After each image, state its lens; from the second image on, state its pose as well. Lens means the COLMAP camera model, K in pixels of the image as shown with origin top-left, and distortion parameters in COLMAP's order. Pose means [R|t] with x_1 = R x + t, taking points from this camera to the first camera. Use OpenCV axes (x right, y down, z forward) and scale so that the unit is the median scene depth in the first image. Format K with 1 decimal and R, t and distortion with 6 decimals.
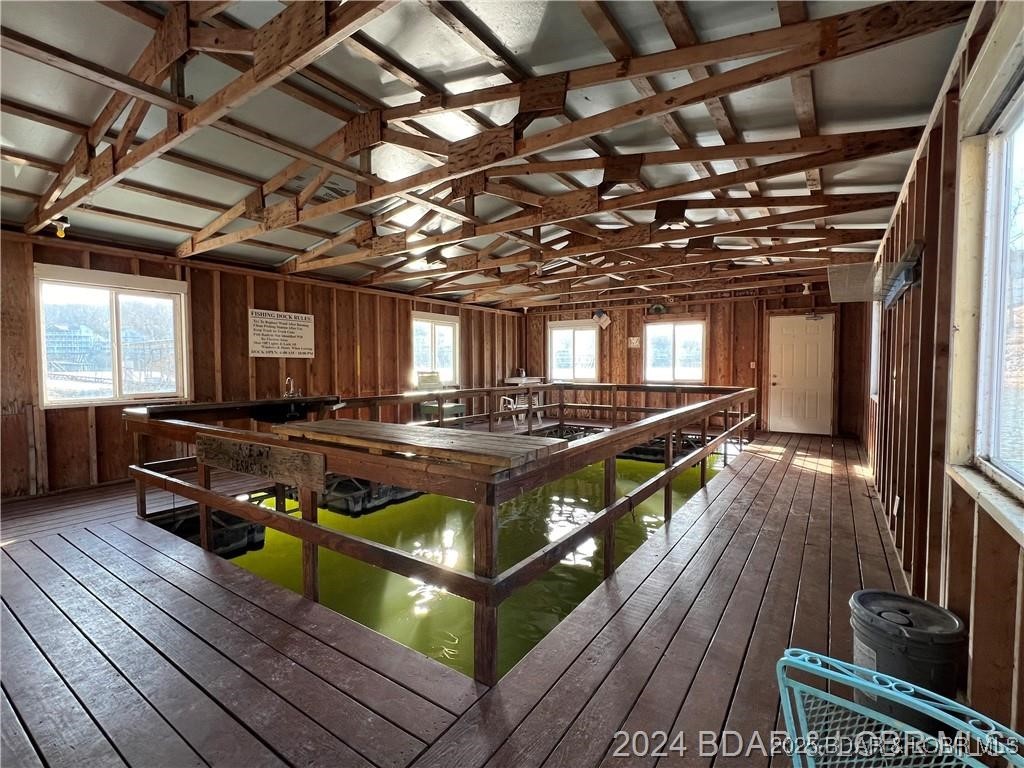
lens RADIAL K [[471.6, 0, 511.0], [0, 471.6, 385.6], [0, 0, 1]] dist [0.001461, -0.000010]
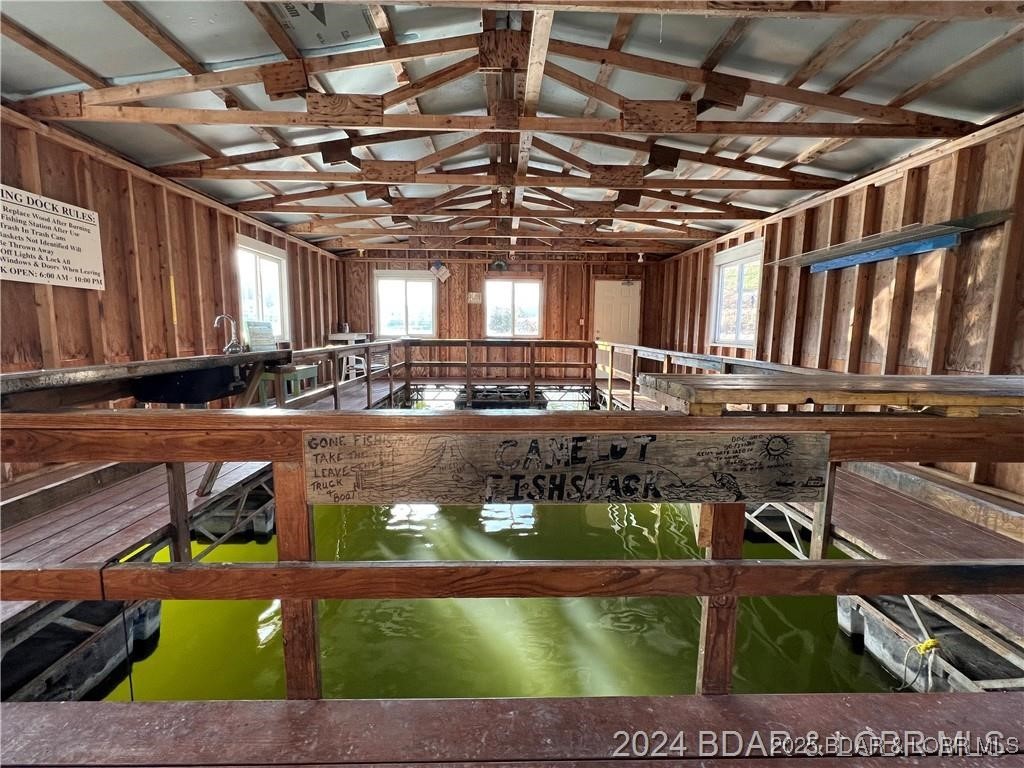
lens RADIAL K [[441.6, 0, 512.0], [0, 441.6, 382.4], [0, 0, 1]] dist [-0.001951, -0.000336]
pose [[0.808756, -0.061281, 0.584943, -0.252996], [0.014955, 0.996378, 0.083707, 0.010791], [-0.587954, -0.058951, 0.806743, 0.208375]]
